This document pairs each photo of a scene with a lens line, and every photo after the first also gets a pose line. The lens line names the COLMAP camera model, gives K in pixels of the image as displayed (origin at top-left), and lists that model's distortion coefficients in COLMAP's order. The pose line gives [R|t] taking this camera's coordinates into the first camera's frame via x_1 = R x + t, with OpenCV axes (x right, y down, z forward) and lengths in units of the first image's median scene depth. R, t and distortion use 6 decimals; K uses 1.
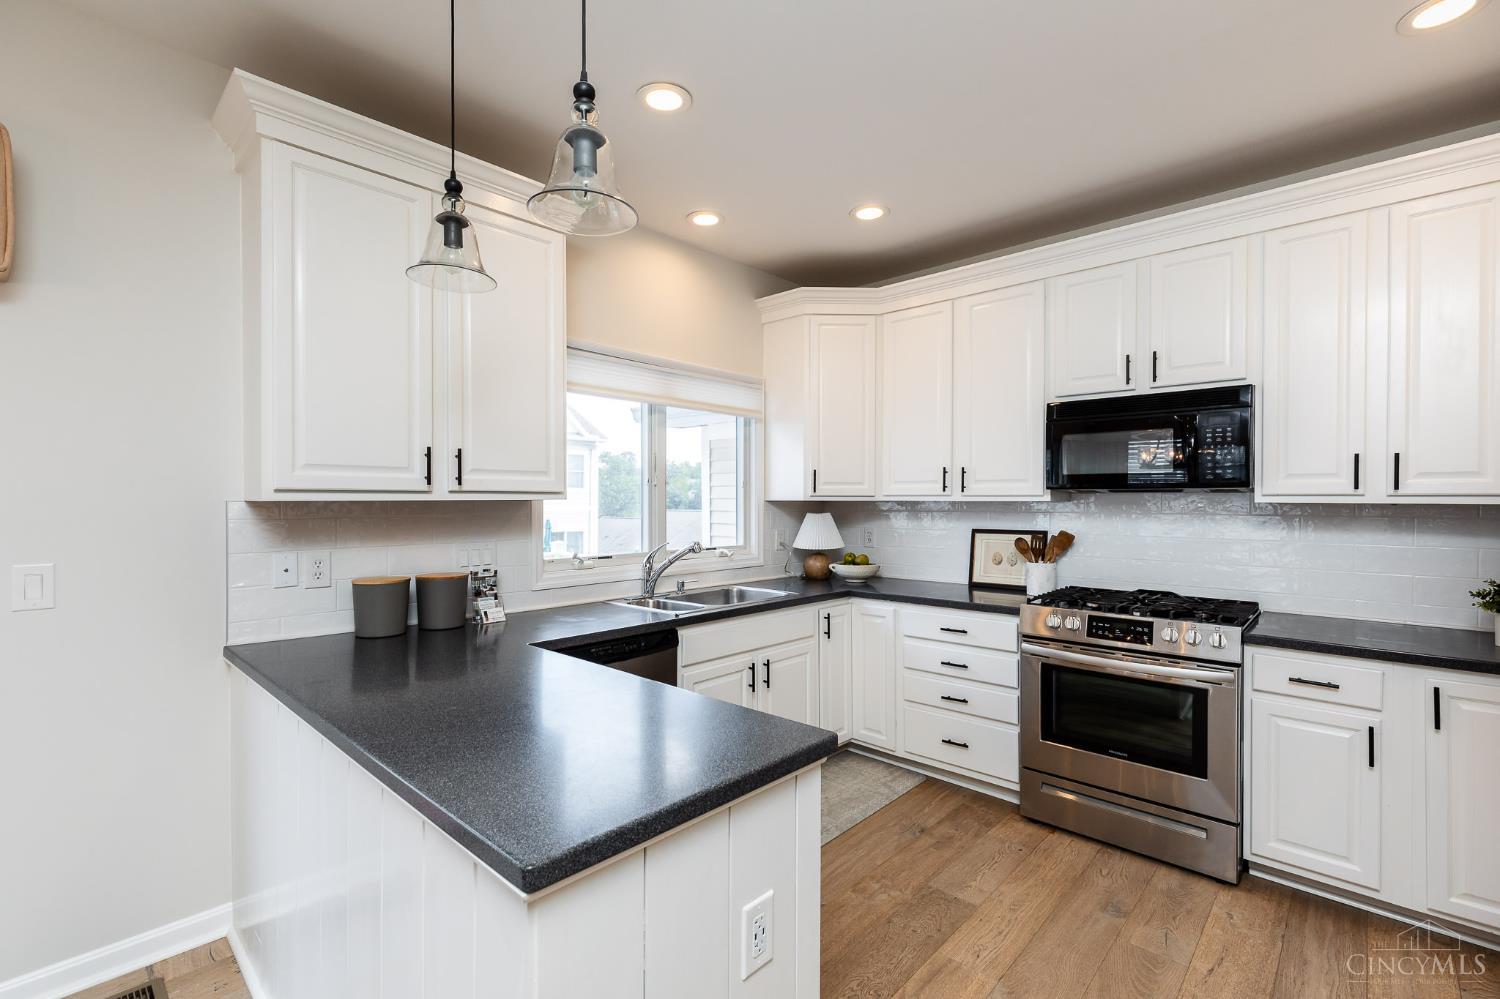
lens RADIAL K [[675.2, 0, 748.8], [0, 675.2, 512.5], [0, 0, 1]] dist [-0.000302, -0.000754]
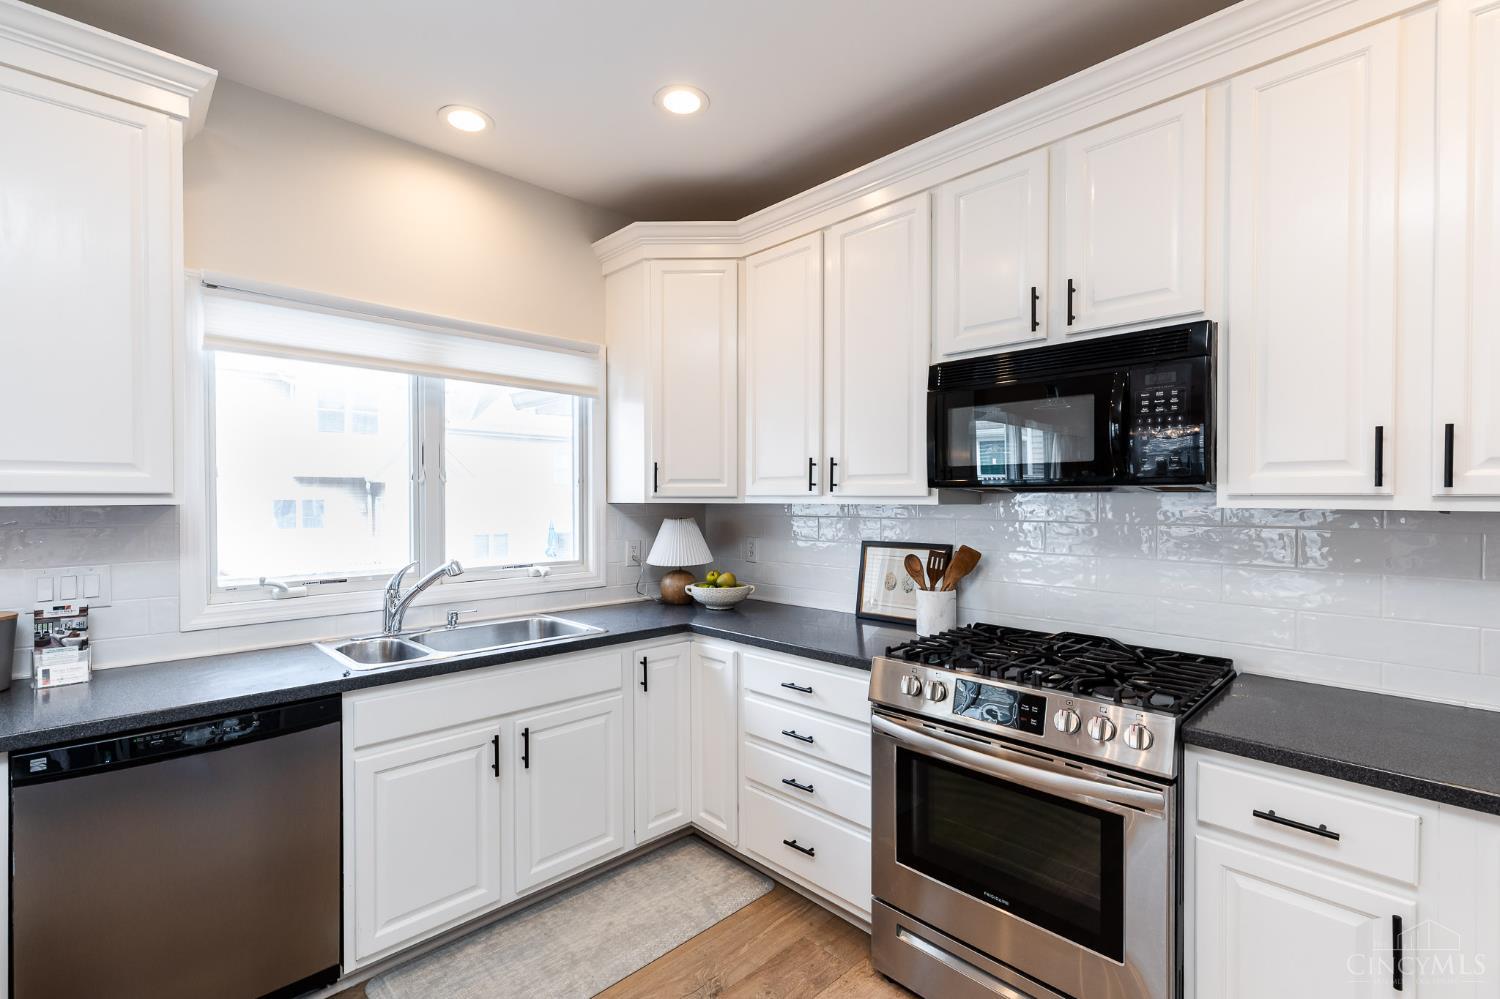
lens RADIAL K [[675.2, 0, 751.9], [0, 675.2, 512.4], [0, 0, 1]] dist [-0.000302, -0.000754]
pose [[0.998803, -0.000938, -0.048908, 0.314642], [0.000994, 0.999999, 0.001118, -0.010601], [0.048906, -0.001166, 0.998803, 0.315278]]
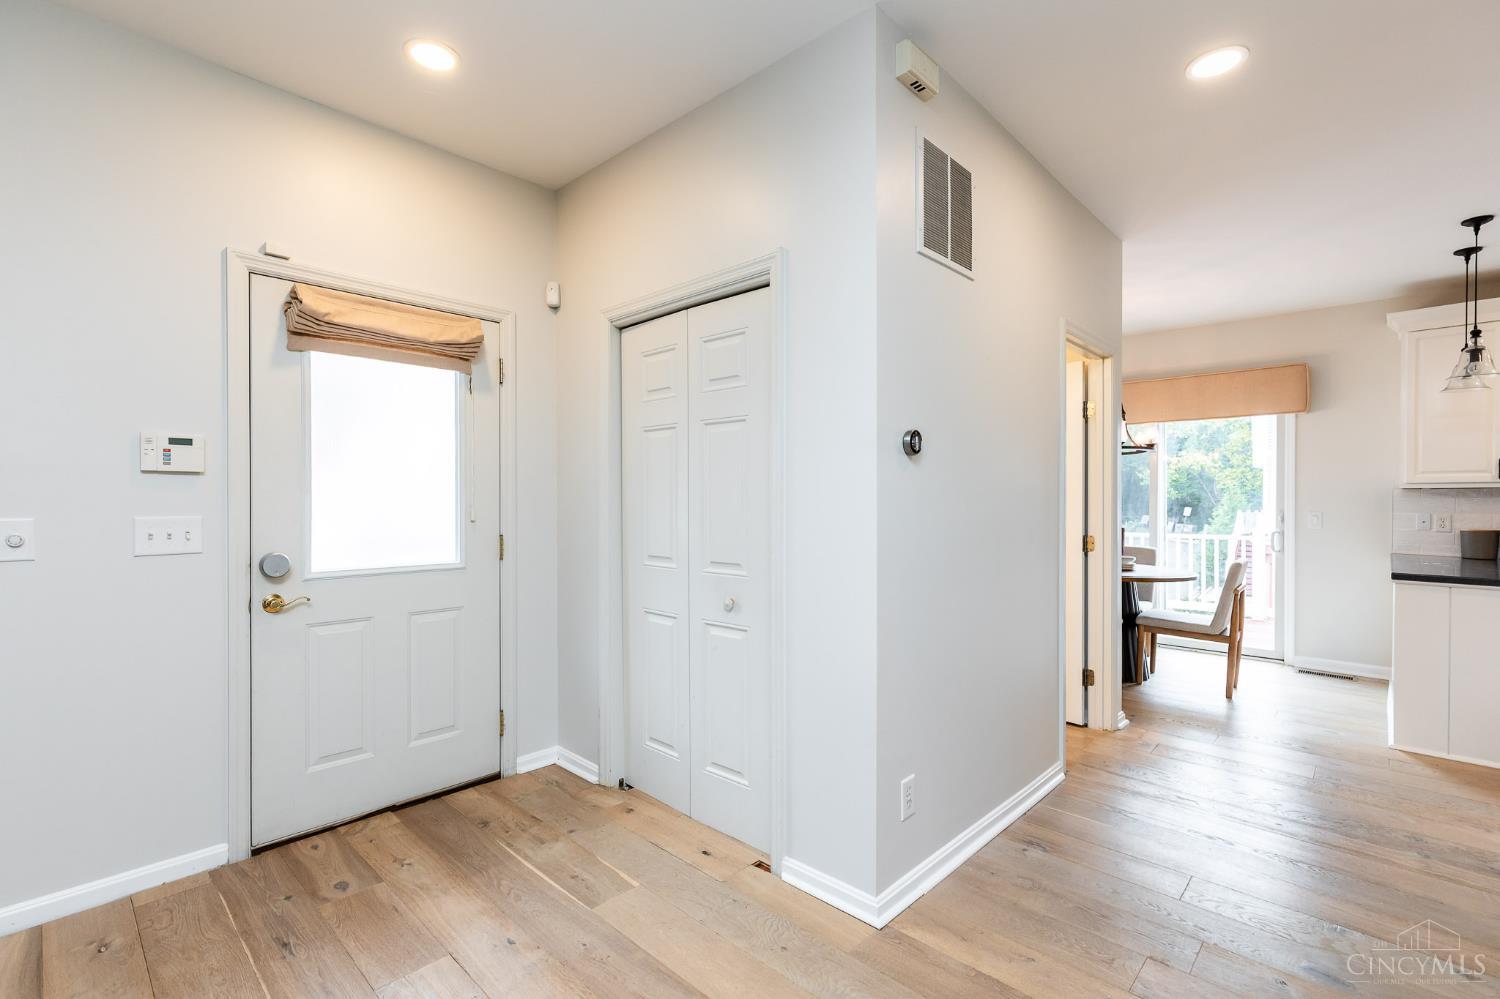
lens RADIAL K [[675.2, 0, 754.0], [0, 675.2, 506.6], [0, 0, 1]] dist [-0.000302, -0.000754]
pose [[-0.004118, 0.005726, -0.999975, 1.094399], [-0.027378, 0.999608, 0.005837, 0.064154], [0.999617, 0.027402, -0.003959, -0.827997]]
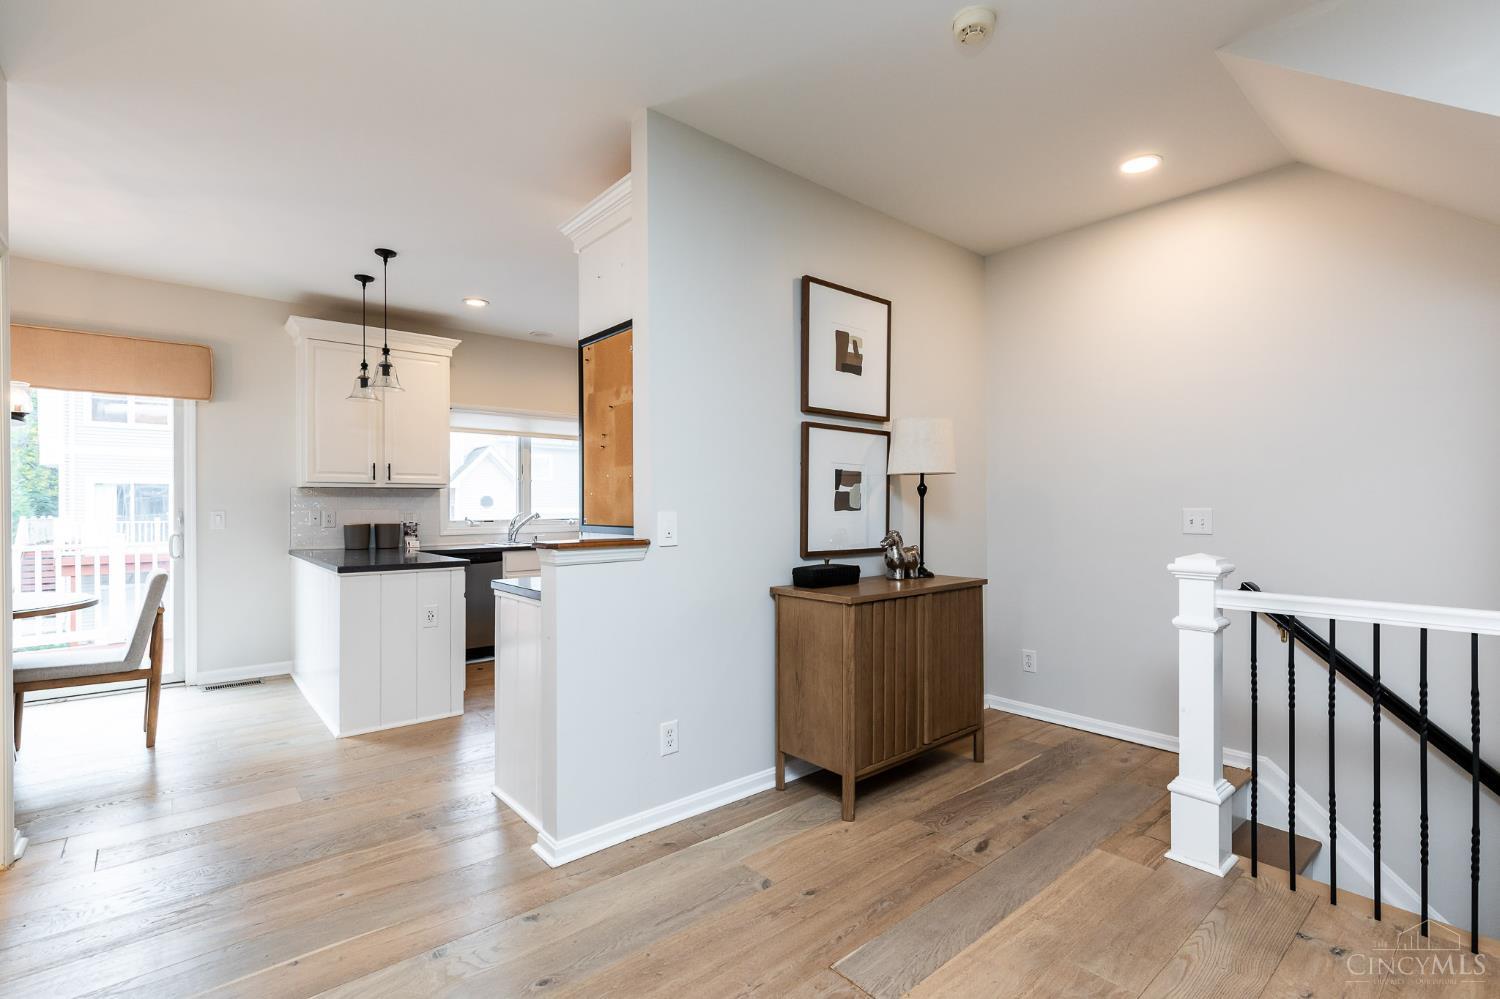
lens RADIAL K [[675.2, 0, 747.6], [0, 675.2, 506.0], [0, 0, 1]] dist [-0.000302, -0.000754]
pose [[0.993298, -0.005737, -0.115442, 0.780917], [0.003118, 0.999734, -0.022854, 0.077131], [0.115543, 0.022341, 0.993051, -0.830824]]
